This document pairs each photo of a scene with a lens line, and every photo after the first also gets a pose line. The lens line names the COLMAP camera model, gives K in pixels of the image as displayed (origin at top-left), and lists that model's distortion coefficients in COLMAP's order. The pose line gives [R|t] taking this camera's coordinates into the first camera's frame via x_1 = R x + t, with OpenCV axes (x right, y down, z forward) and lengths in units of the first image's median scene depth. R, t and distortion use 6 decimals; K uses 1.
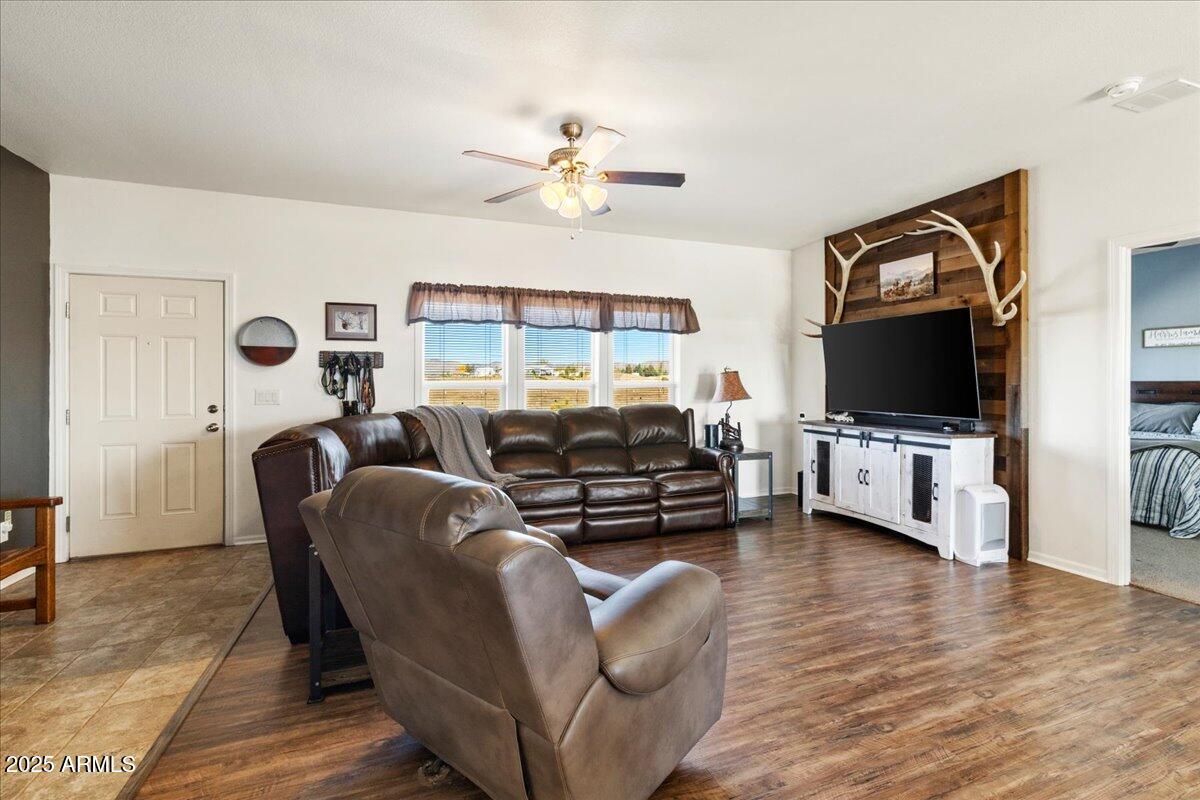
lens RADIAL K [[537.2, 0, 613.2], [0, 537.2, 380.2], [0, 0, 1]] dist [0.000350, 0.000432]
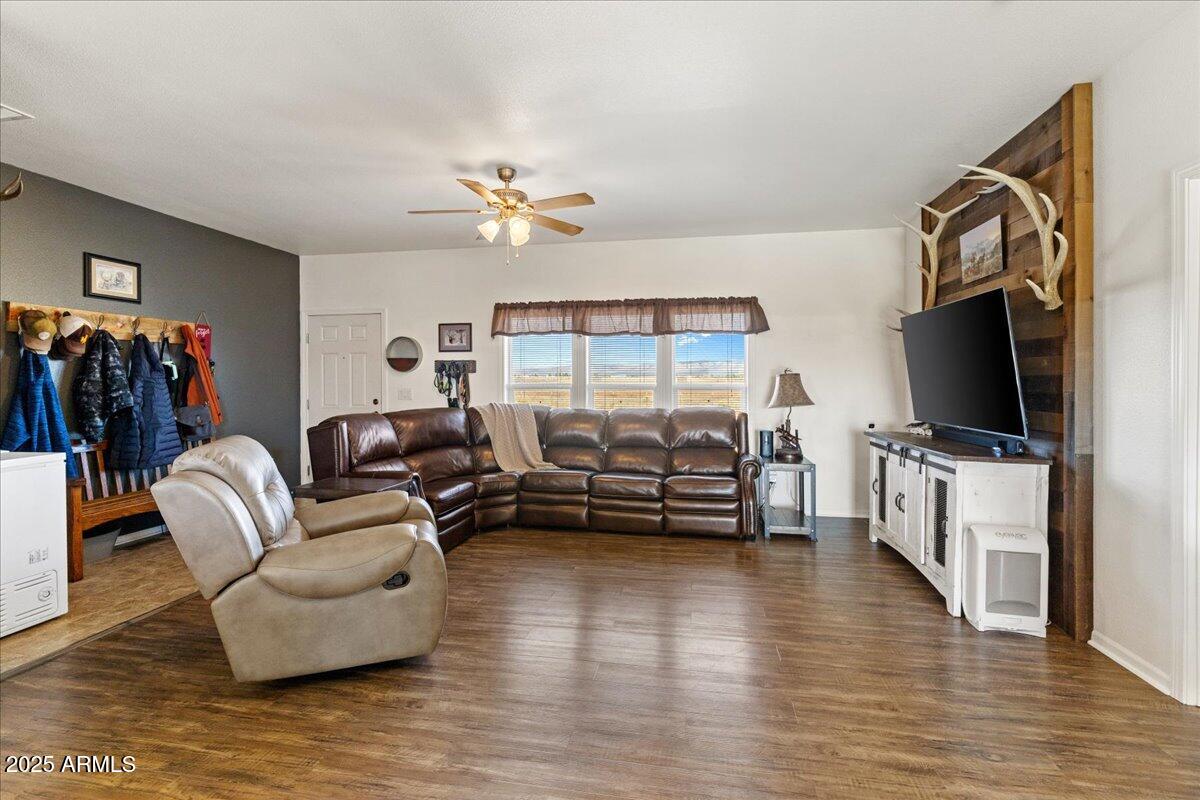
lens RADIAL K [[544.5, 0, 601.1], [0, 544.5, 384.2], [0, 0, 1]] dist [0.001705, 0.000281]
pose [[0.851664, 0.005346, -0.524062, 0.517116], [-0.002532, 0.999978, 0.006085, -0.003813], [0.524083, -0.003855, 0.851659, 0.055438]]
